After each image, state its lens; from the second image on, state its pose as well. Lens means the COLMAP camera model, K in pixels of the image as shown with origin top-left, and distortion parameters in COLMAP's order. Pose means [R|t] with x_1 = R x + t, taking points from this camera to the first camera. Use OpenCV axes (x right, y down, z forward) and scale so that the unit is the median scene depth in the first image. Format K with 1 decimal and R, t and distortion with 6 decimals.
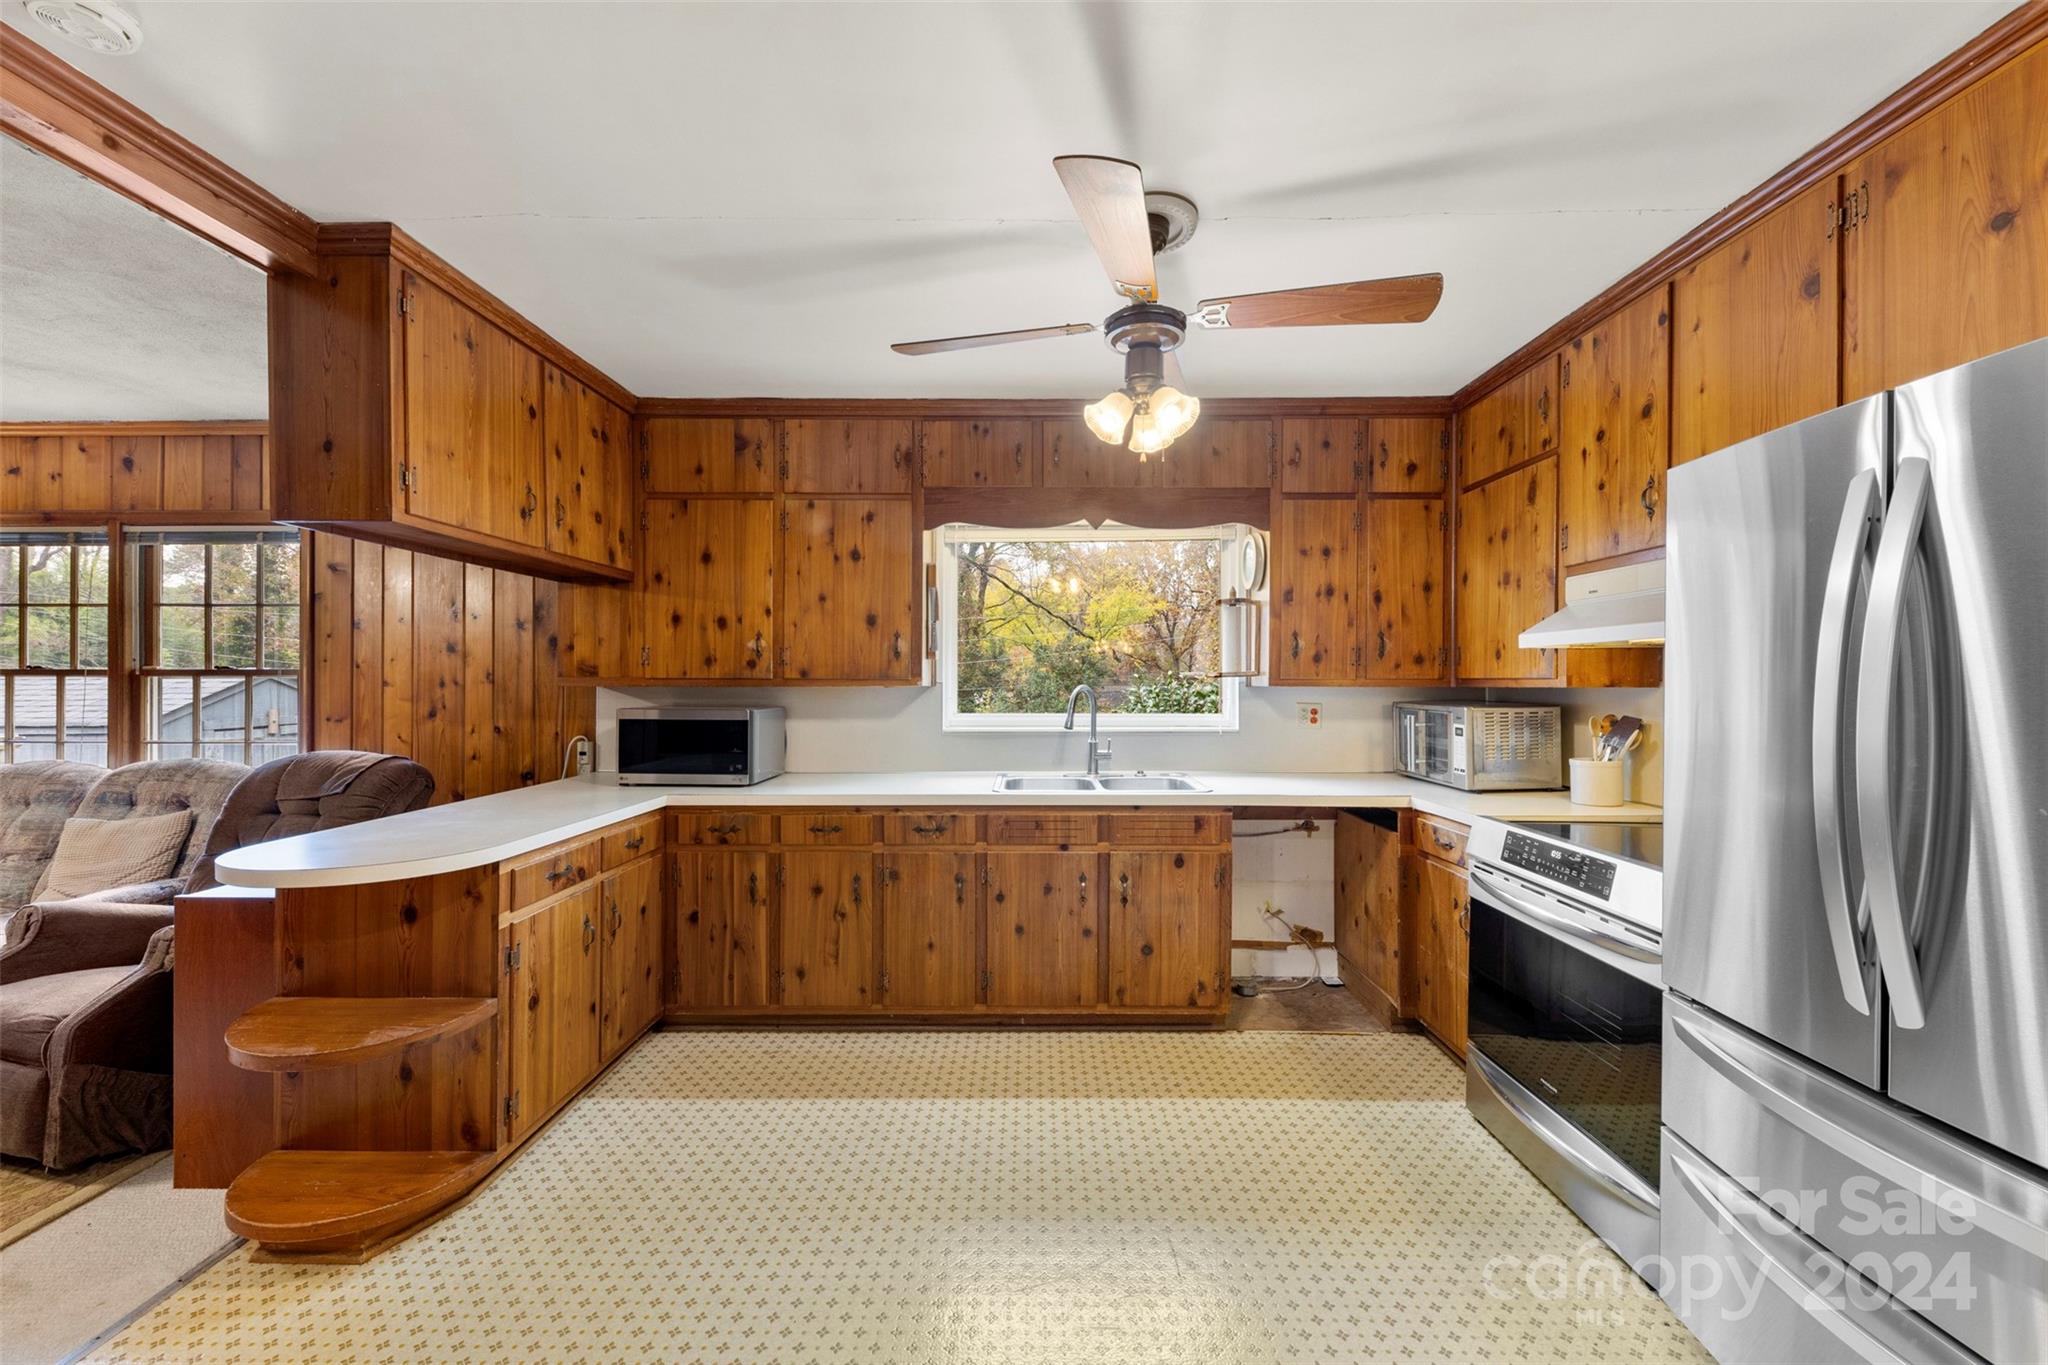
lens RADIAL K [[792.3, 0, 1031.1], [0, 792.3, 680.8], [0, 0, 1]] dist [0.015337, -0.005101]
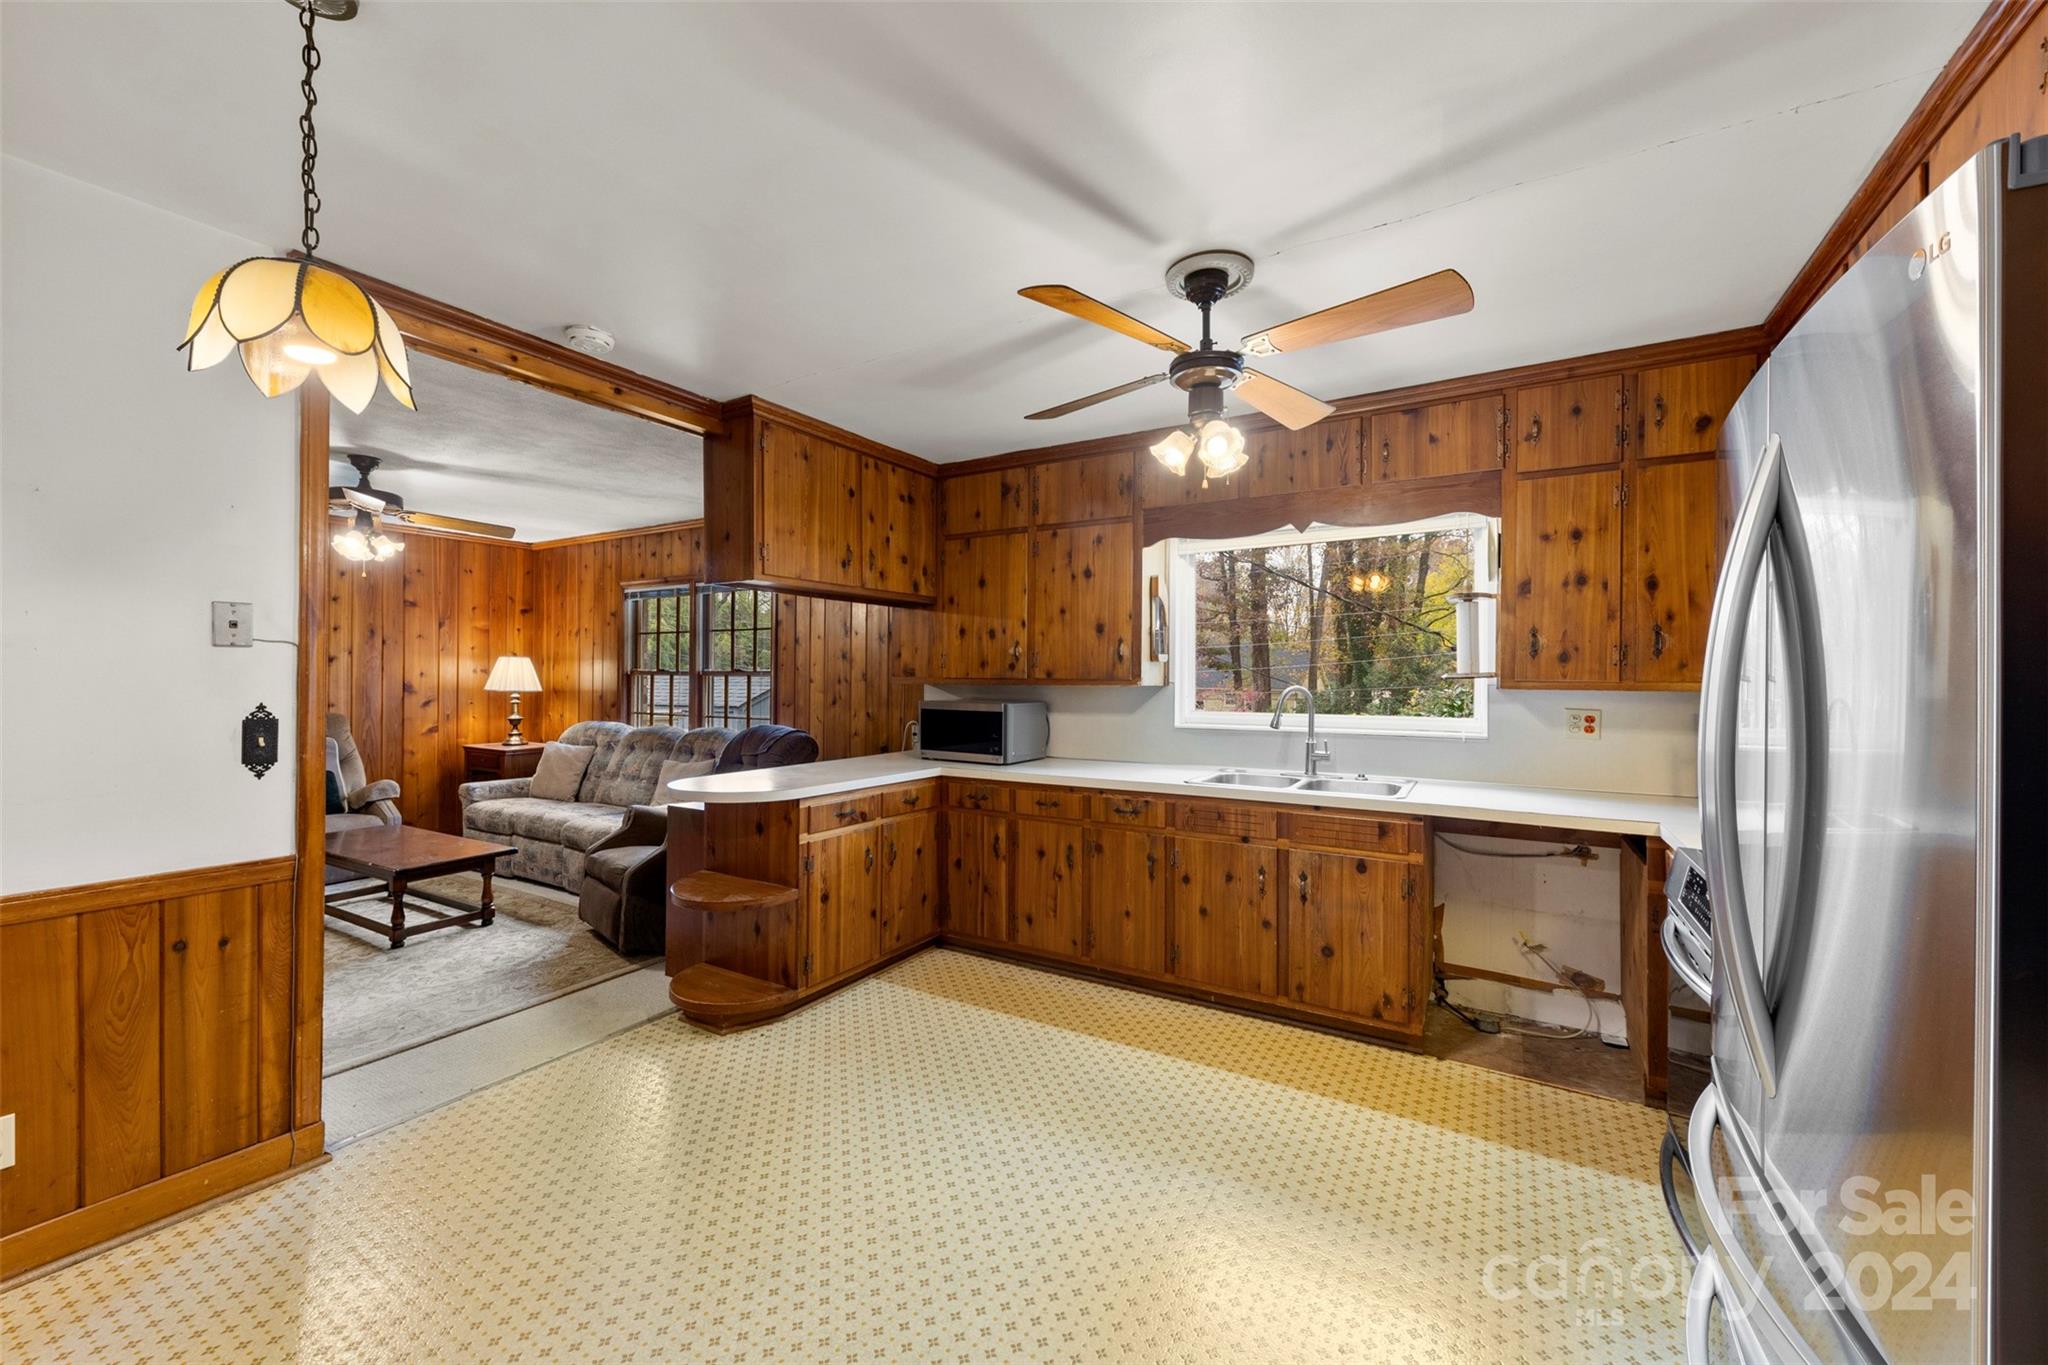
lens RADIAL K [[792.3, 0, 1027.2], [0, 792.3, 669.6], [0, 0, 1]] dist [0.015337, -0.005101]
pose [[0.861618, -0.001984, -0.507553, 0.328001], [-0.003335, 0.999949, -0.009569, -0.005262], [0.507546, 0.009937, 0.861568, -0.058754]]
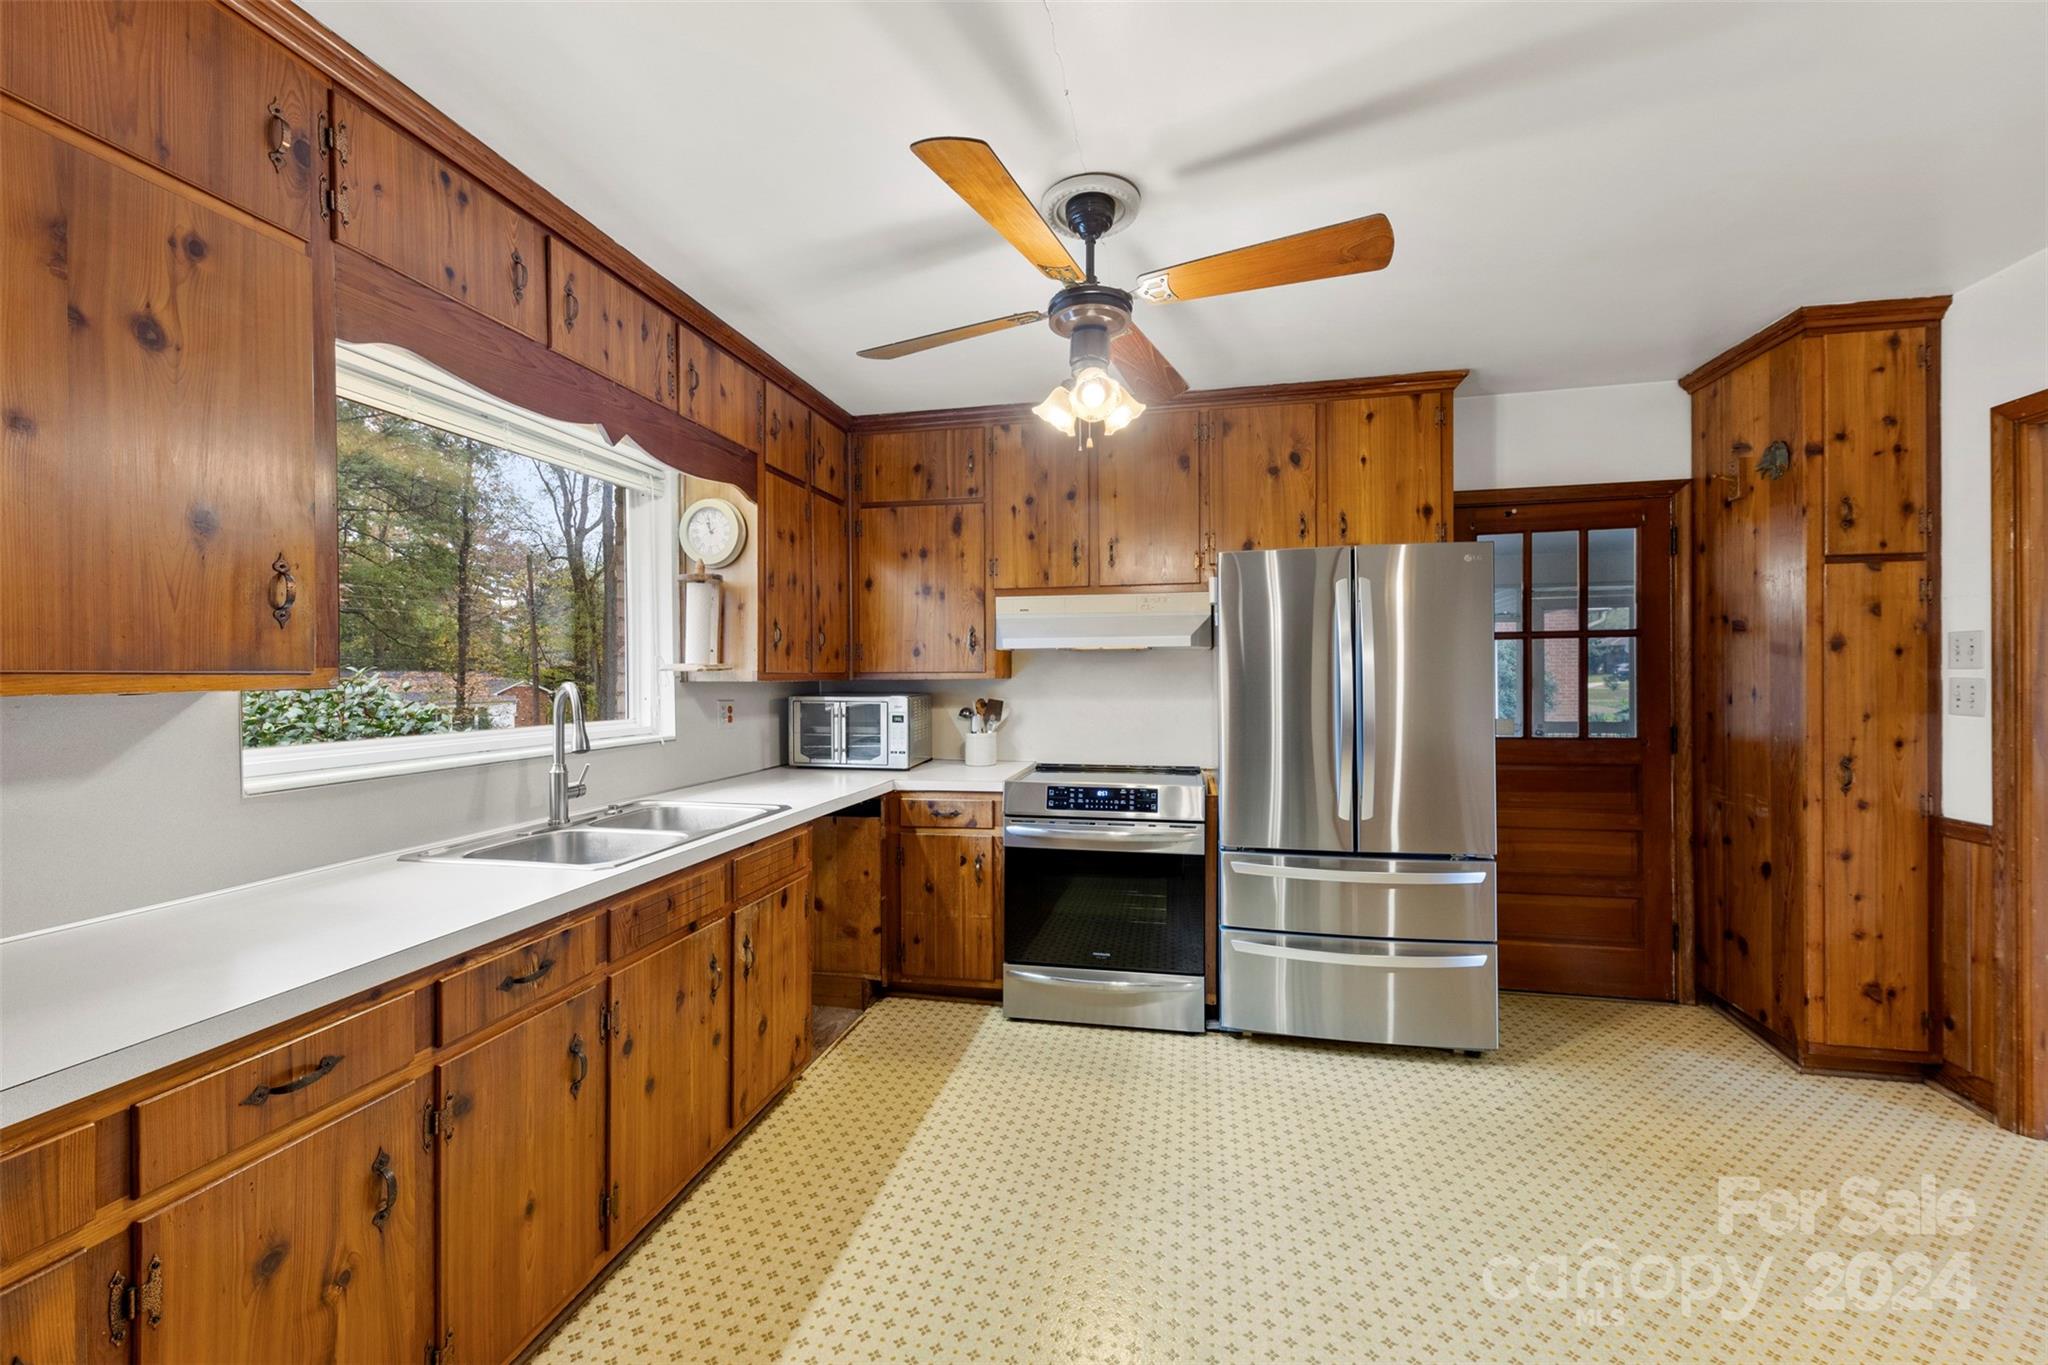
lens RADIAL K [[792.3, 0, 1030.7], [0, 792.3, 674.7], [0, 0, 1]] dist [0.015337, -0.005101]
pose [[0.203570, -0.001553, 0.979059, -0.550330], [0.003234, 0.999994, 0.000914, 0.000128], [-0.979055, 0.002980, 0.203574, 0.587699]]
